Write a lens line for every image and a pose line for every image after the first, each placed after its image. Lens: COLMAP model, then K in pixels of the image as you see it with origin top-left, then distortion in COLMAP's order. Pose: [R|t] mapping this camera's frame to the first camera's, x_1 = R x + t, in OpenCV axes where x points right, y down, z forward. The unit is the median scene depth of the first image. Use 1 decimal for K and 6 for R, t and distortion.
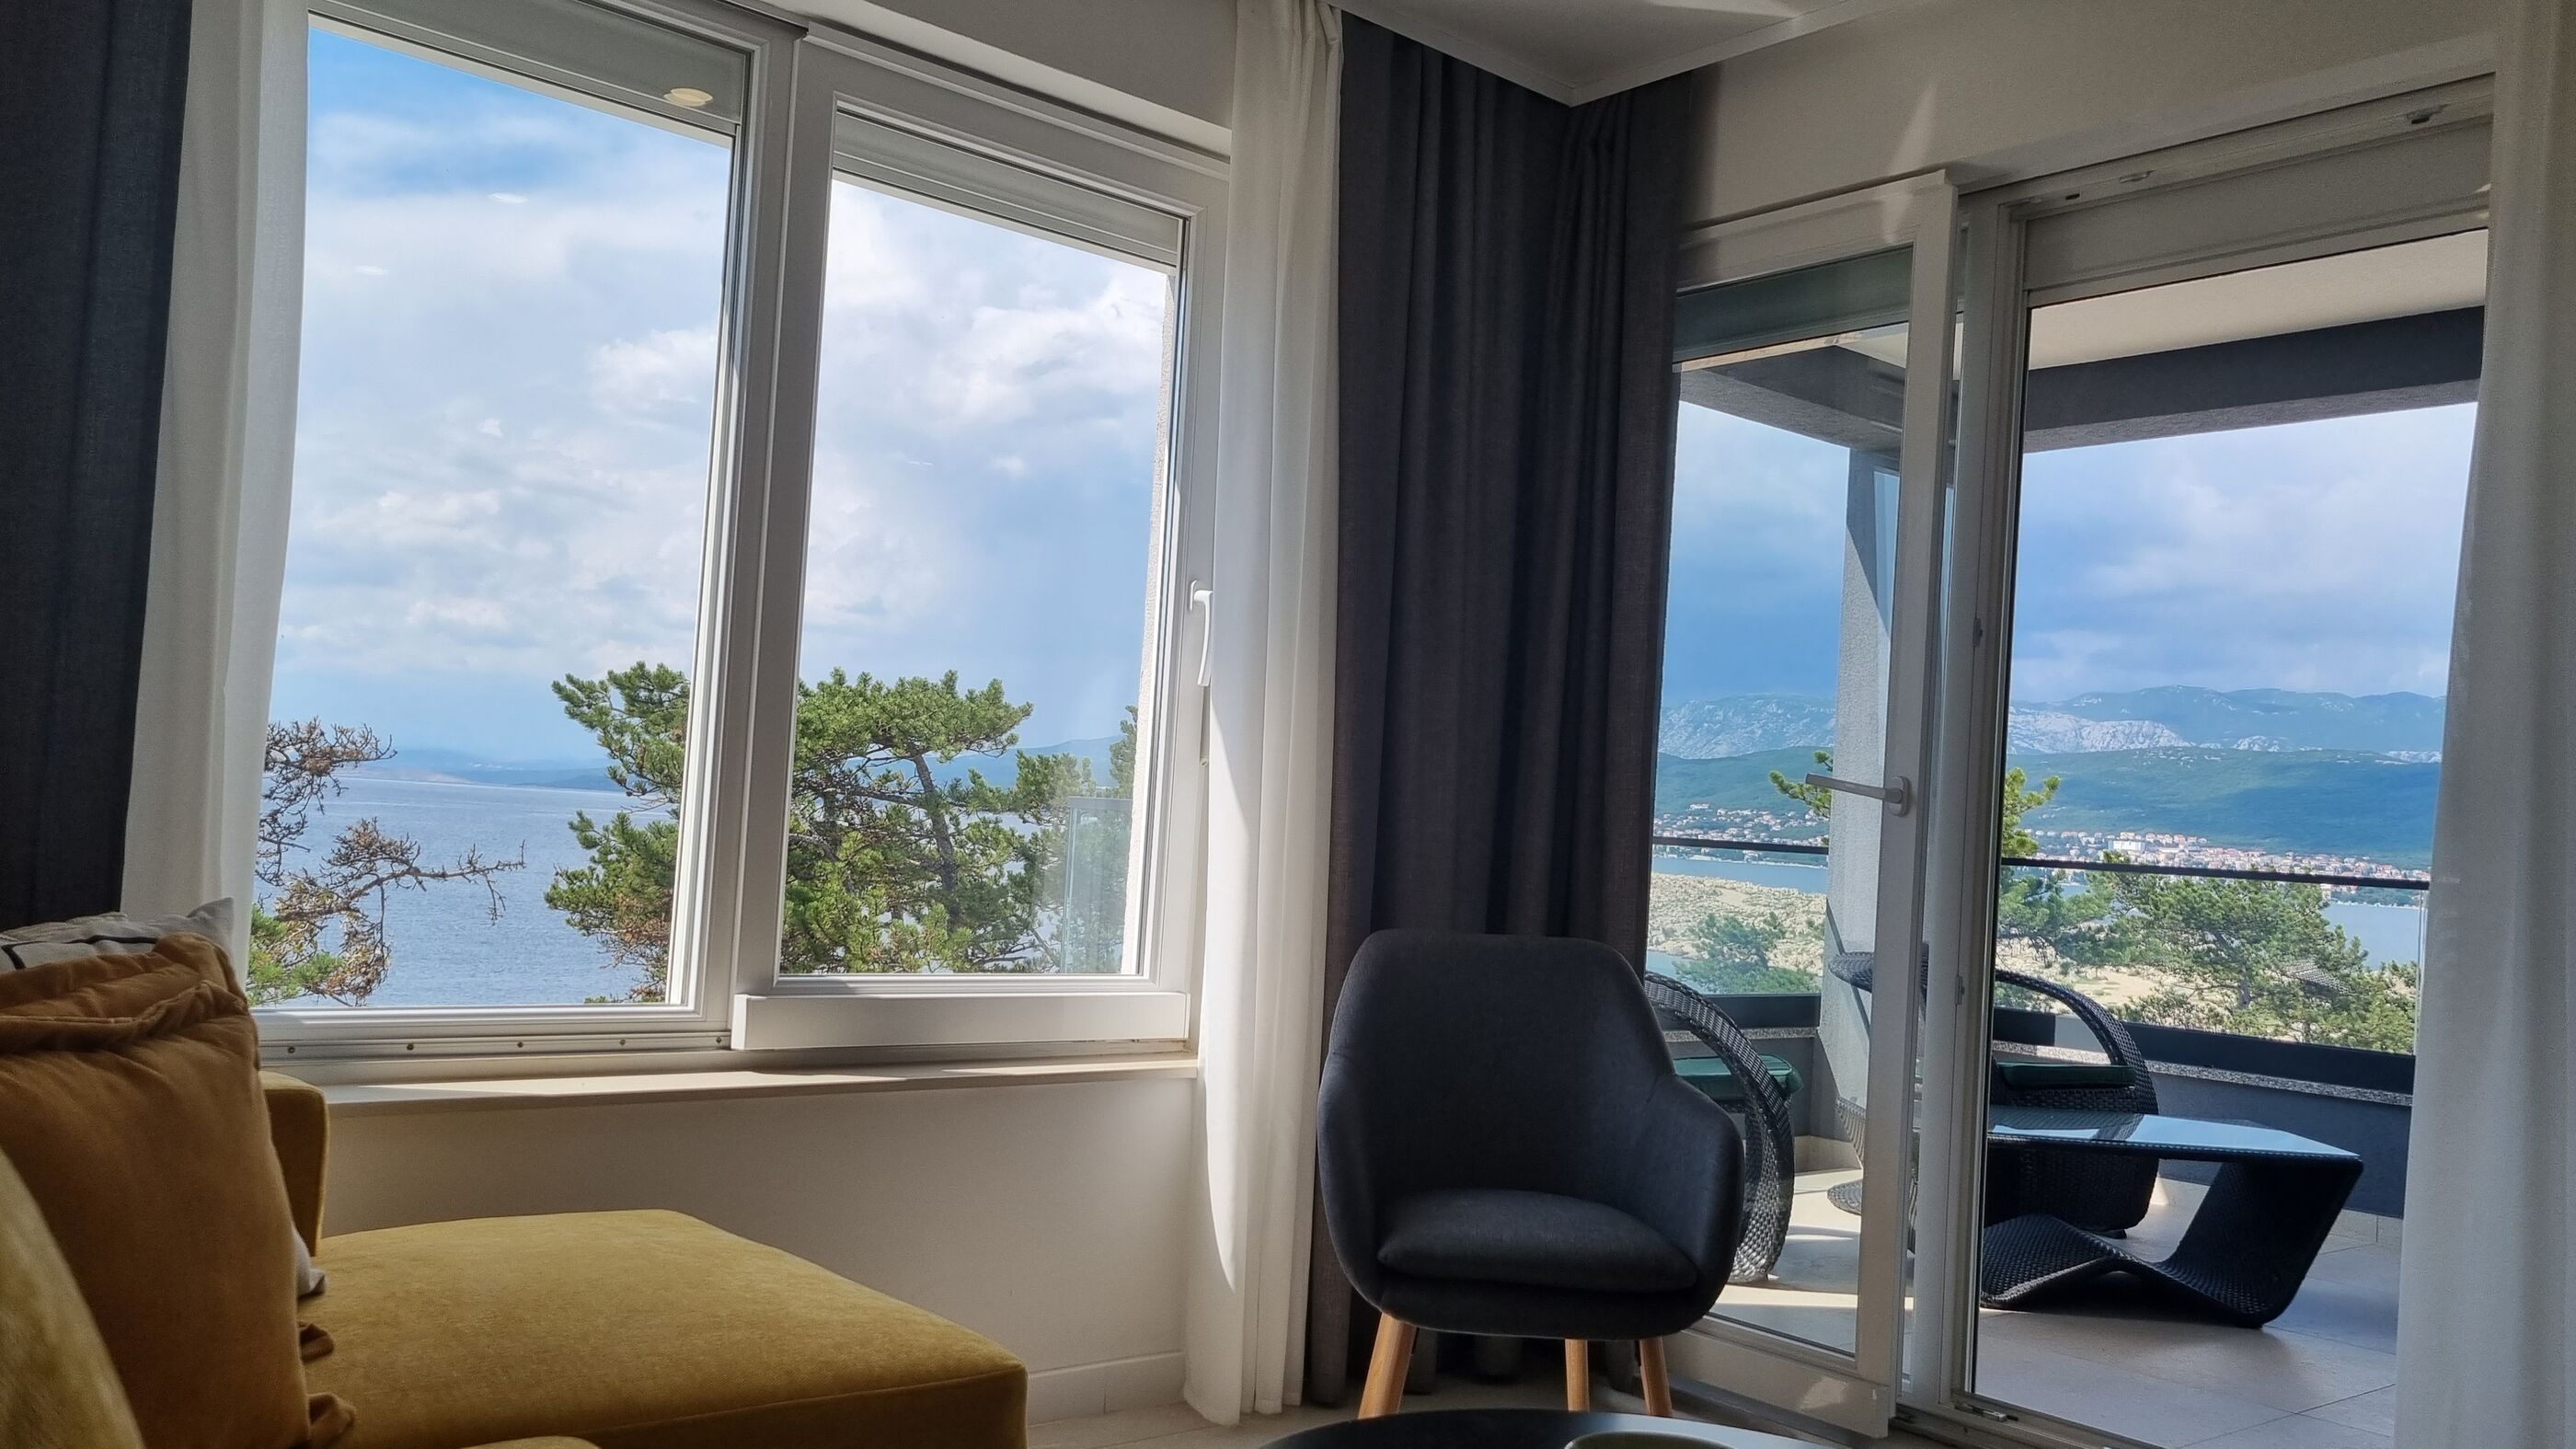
lens RADIAL K [[2027.3, 0, 1294.1], [0, 2027.3, 762.7], [0, 0, 1]] dist [0.042039, 0.007265]
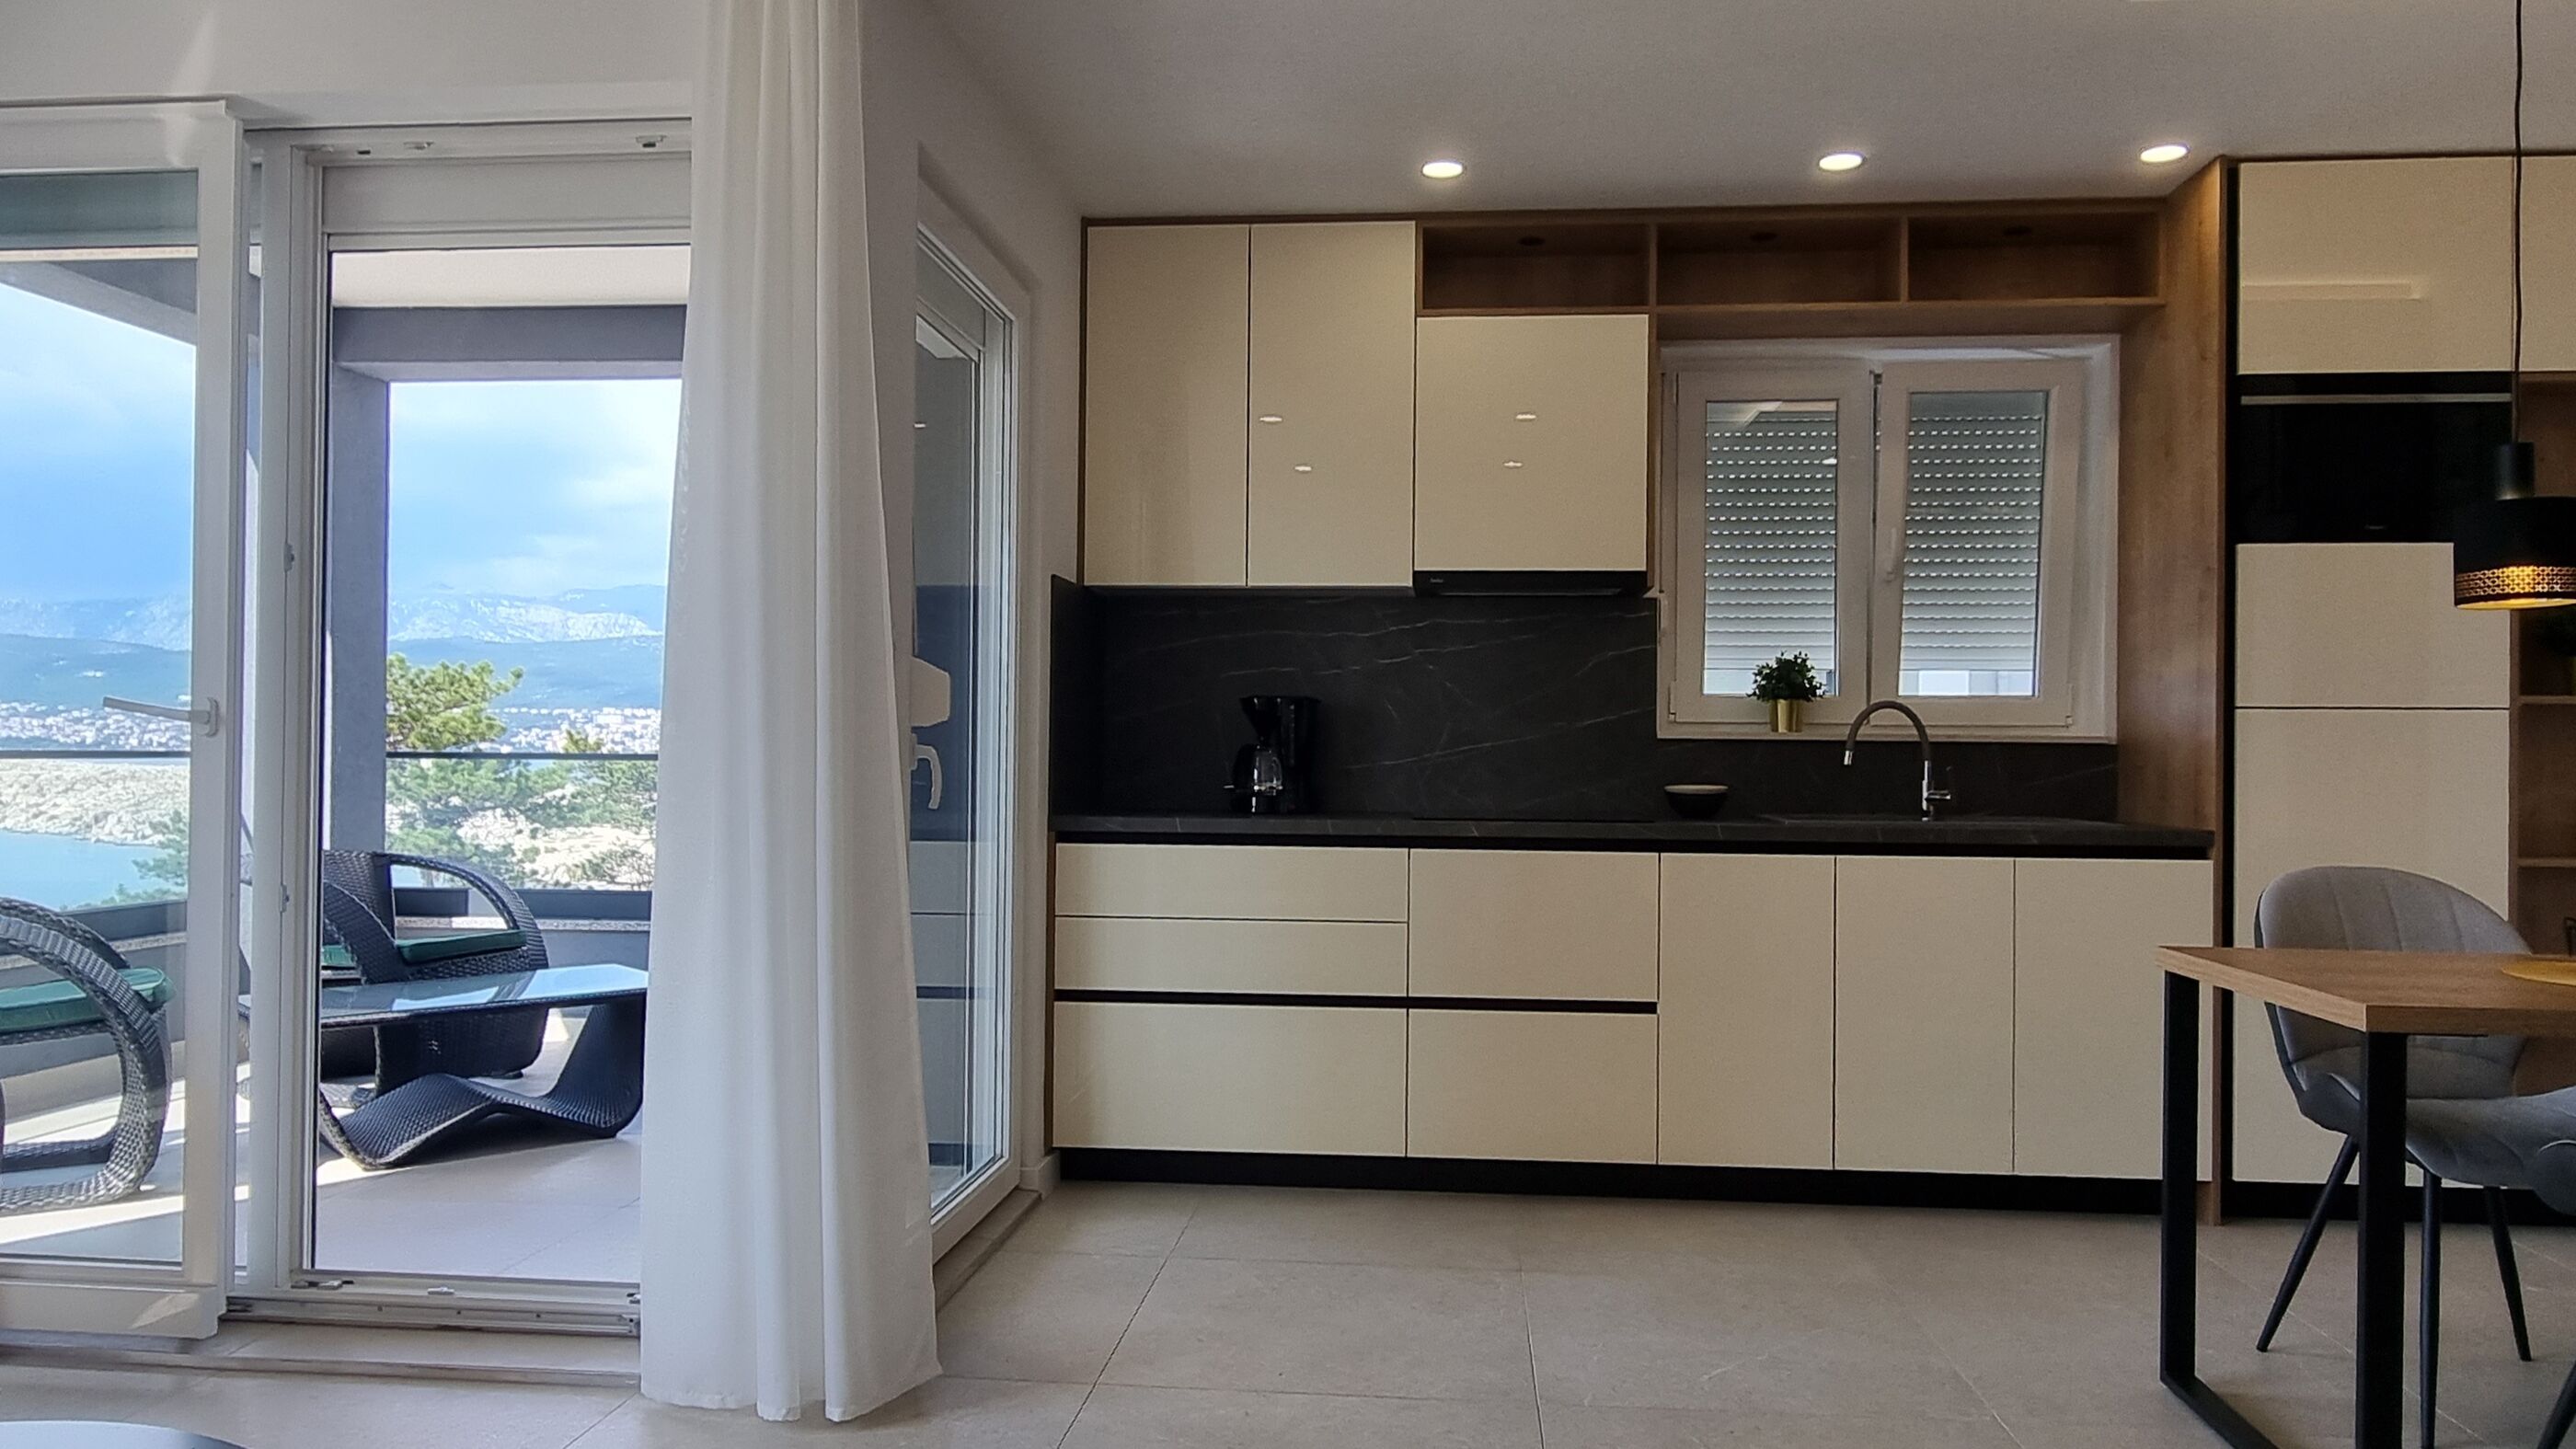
lens RADIAL K [[1727.1, 0, 1296.8], [0, 1727.1, 745.1], [0, 0, 1]] dist [0.001888, -0.001098]
pose [[0.719984, -0.050129, 0.692178, 0.063342], [0.011761, 0.998126, 0.060053, -0.010499], [-0.693891, -0.035097, 0.719224, -0.001811]]
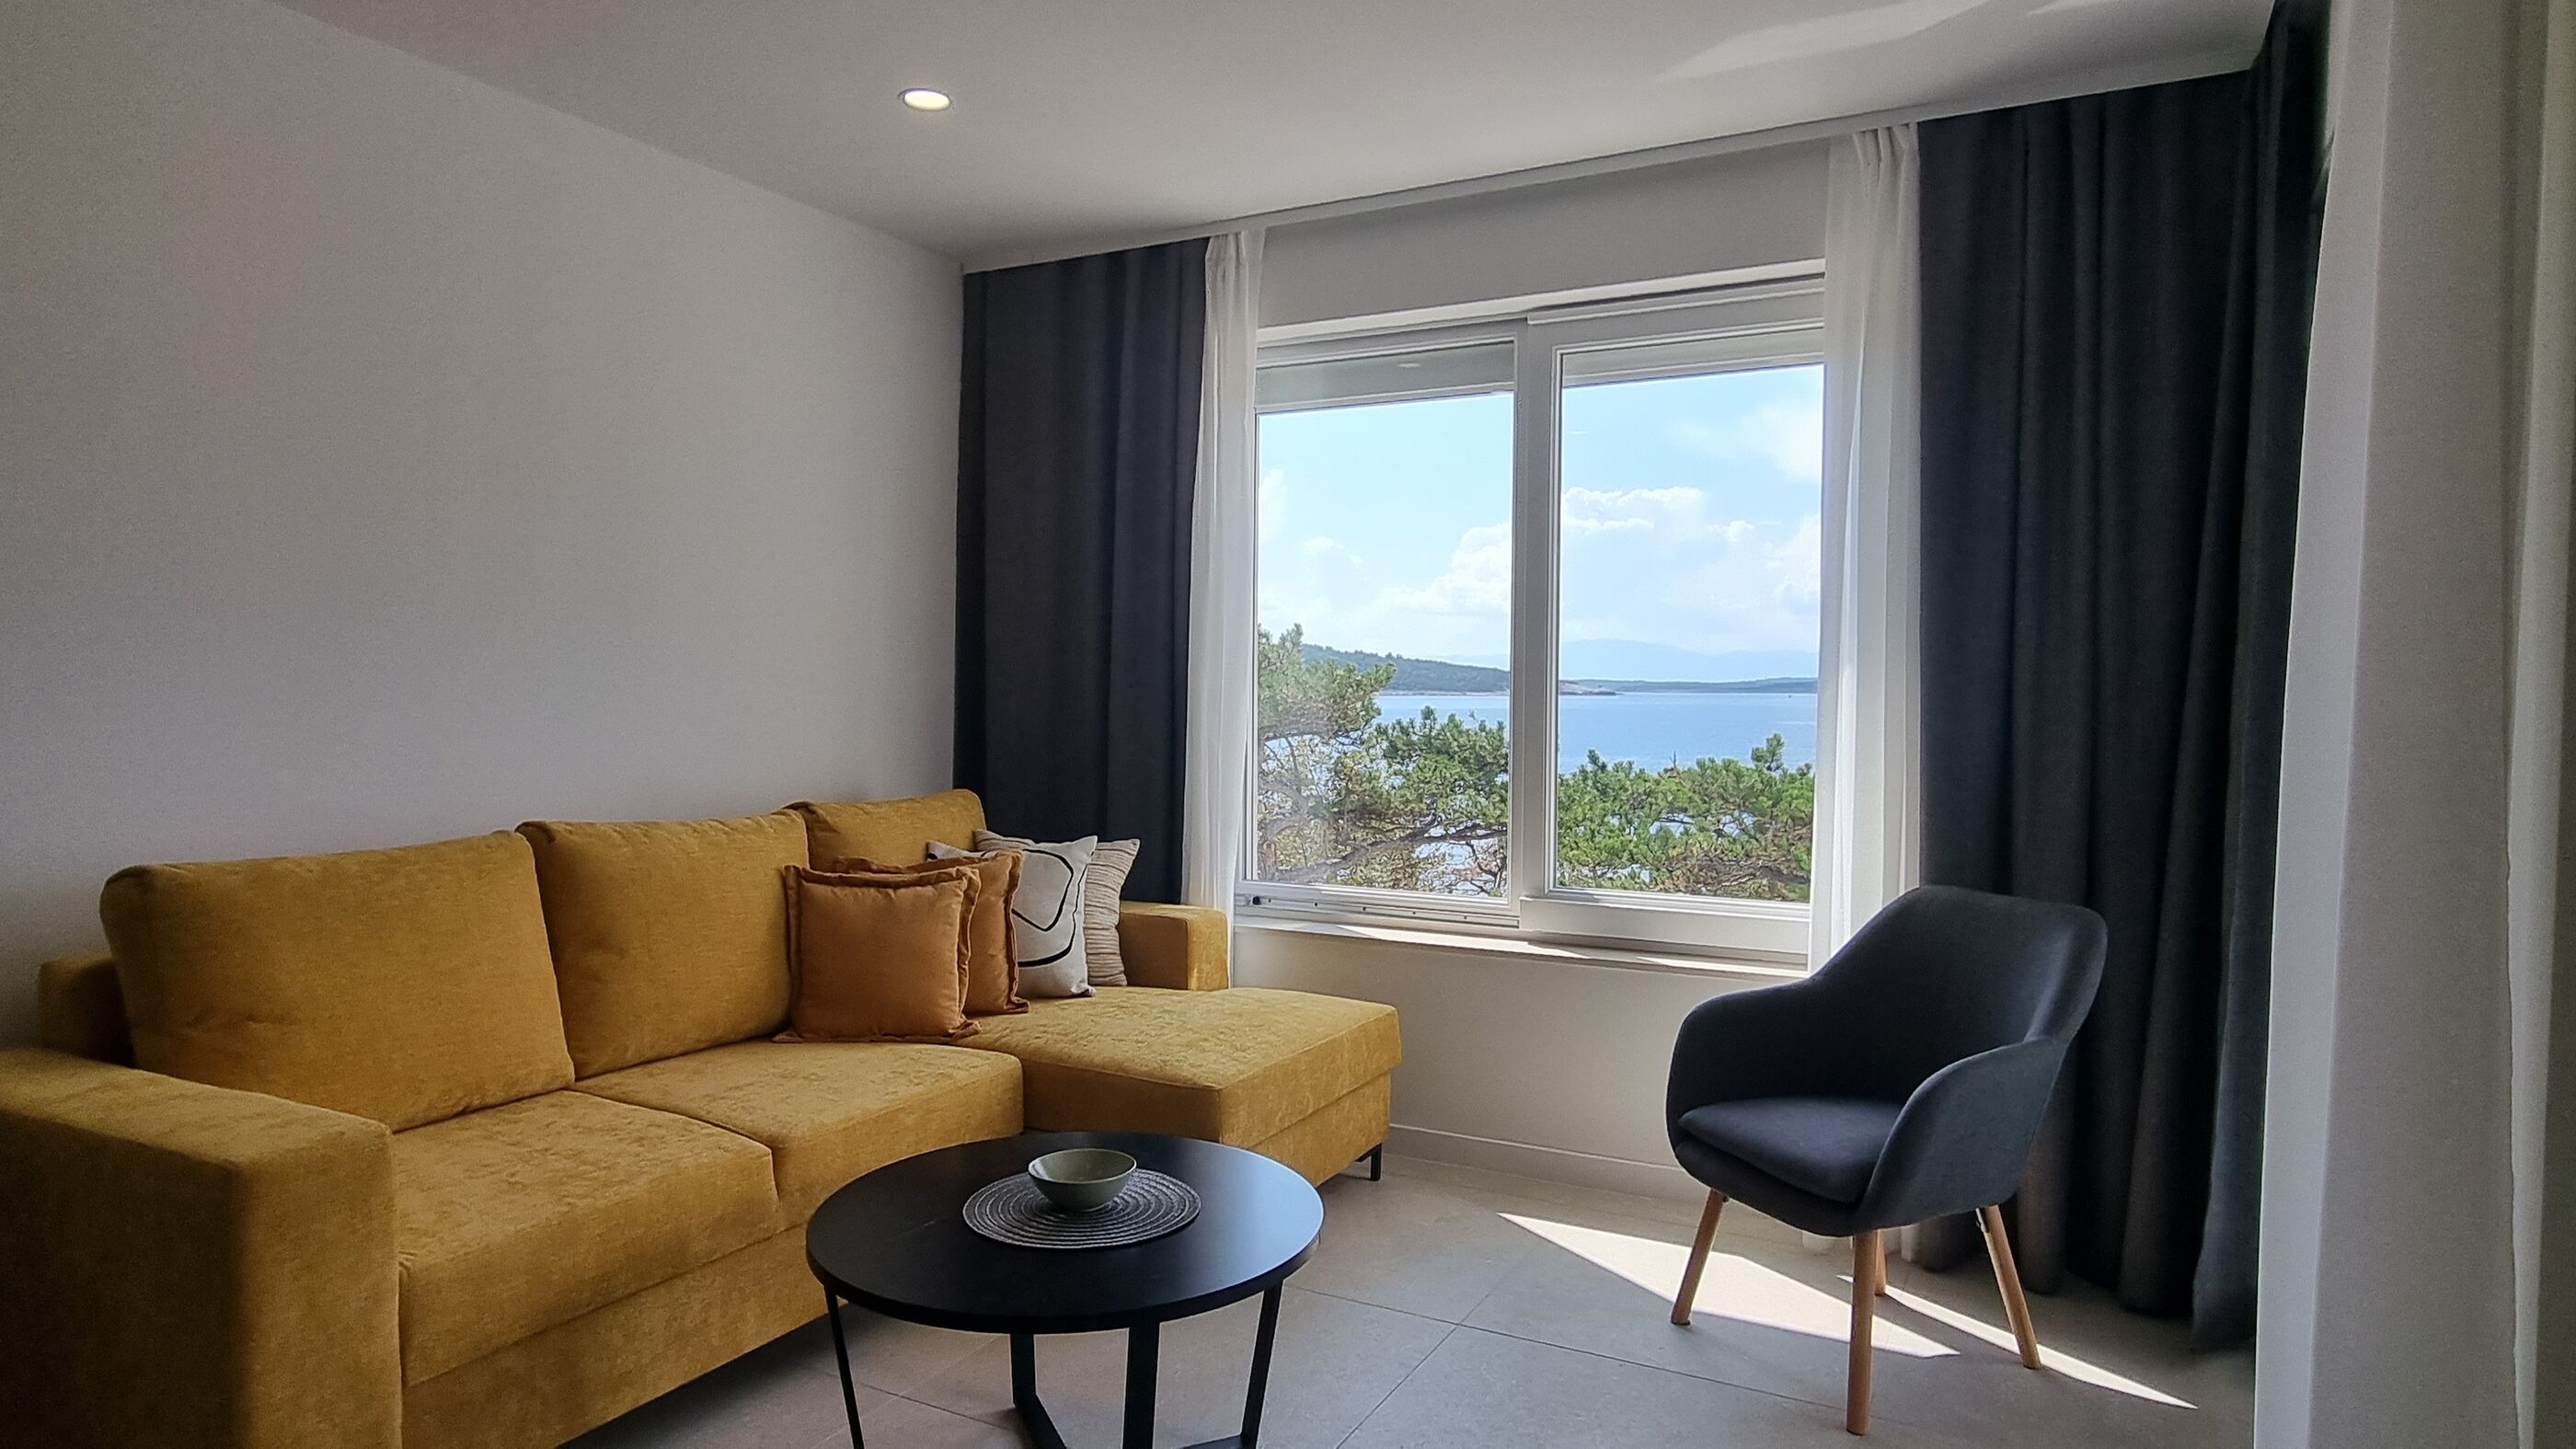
lens RADIAL K [[1490.9, 0, 1288.6], [0, 1490.9, 736.4], [0, 0, 1]] dist [0.002154, -0.001544]
pose [[0.363056, -0.028012, -0.931346, 0.514778], [0.047949, 0.998785, -0.011350, -0.009264], [0.930533, -0.040536, 0.363958, 0.231322]]
